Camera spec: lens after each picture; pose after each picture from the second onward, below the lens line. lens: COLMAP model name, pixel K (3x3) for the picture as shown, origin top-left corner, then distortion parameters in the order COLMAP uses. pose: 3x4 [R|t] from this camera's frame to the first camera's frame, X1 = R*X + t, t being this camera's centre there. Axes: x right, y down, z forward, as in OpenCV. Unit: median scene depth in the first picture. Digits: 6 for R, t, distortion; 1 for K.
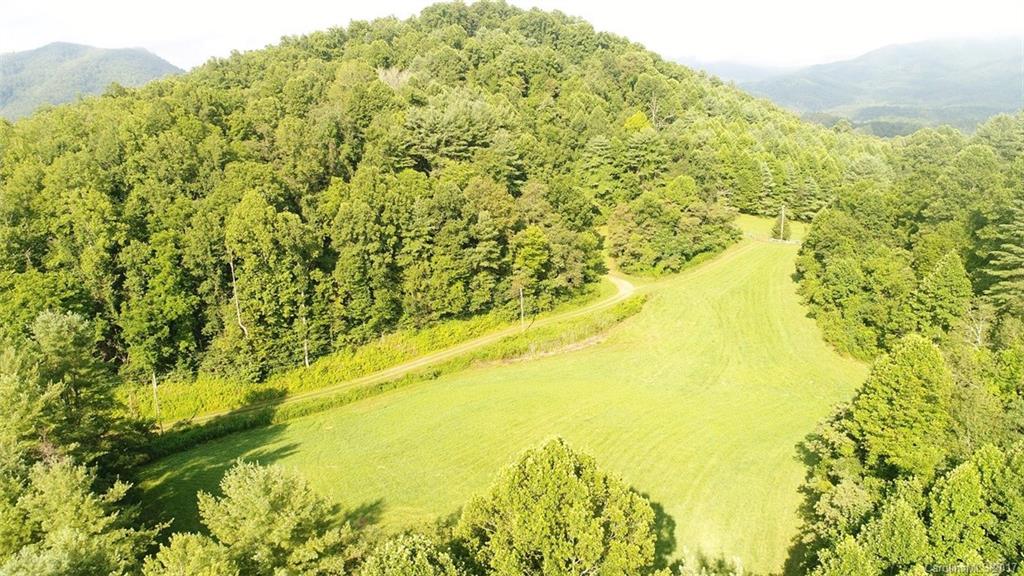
lens RADIAL K [[697.9, 0, 512.8], [0, 697.9, 287.6], [0, 0, 1]] dist [-0.000690, 0.000036]
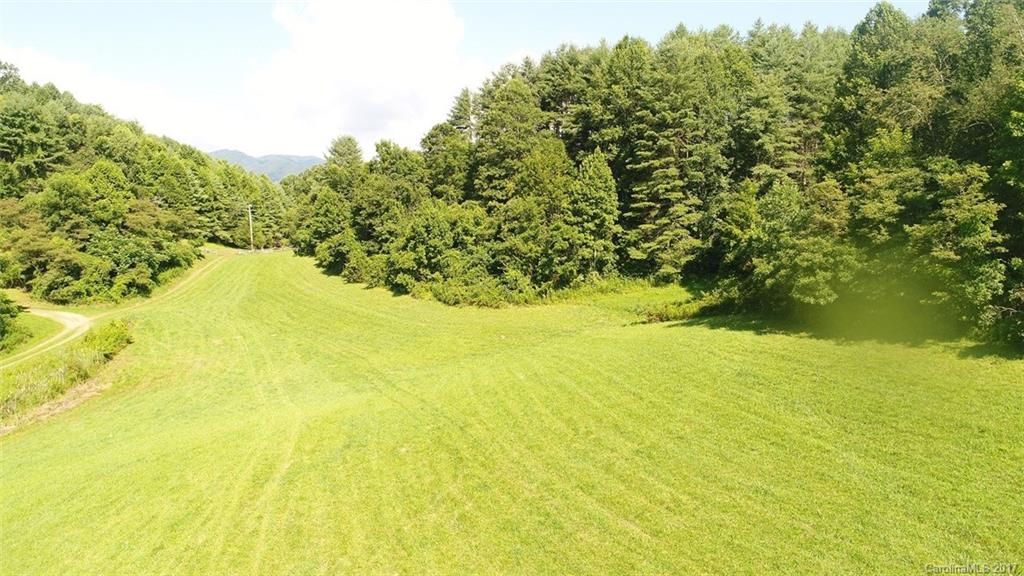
lens RADIAL K [[697.9, 0, 512.2], [0, 697.9, 290.3], [0, 0, 1]] dist [-0.000690, 0.000036]
pose [[0.573791, -0.098013, 0.813116, -0.087105], [0.223031, 0.973991, -0.039981, 0.074426], [-0.788049, 0.204291, 0.580727, 0.360058]]
